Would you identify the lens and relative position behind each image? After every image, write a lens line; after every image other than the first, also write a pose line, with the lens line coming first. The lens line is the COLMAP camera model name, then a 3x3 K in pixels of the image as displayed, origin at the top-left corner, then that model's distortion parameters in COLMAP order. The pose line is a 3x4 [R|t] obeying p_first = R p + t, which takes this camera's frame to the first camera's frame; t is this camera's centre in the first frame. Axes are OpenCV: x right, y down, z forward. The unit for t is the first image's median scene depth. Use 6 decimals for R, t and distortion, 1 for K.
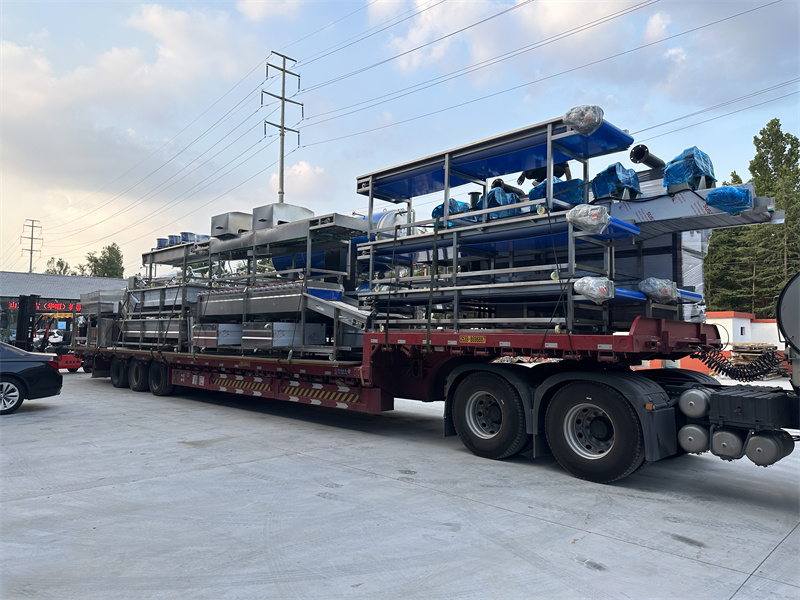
lens RADIAL K [[569.2, 0, 400.4], [0, 569.2, 300.3], [0, 0, 1]] dist [0.018005, -0.010037]
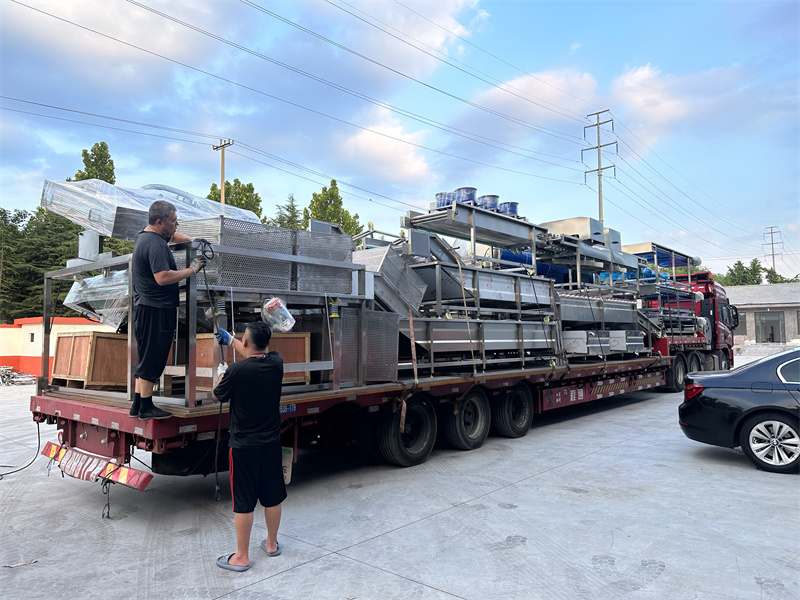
lens RADIAL K [[569.2, 0, 400.7], [0, 569.2, 300.2], [0, 0, 1]] dist [0.018005, -0.010037]
pose [[-0.039745, 0.061503, 0.997315, -1.171207], [-0.050076, 0.996727, -0.063463, 0.061860], [-0.997954, -0.052464, -0.036535, 1.251424]]
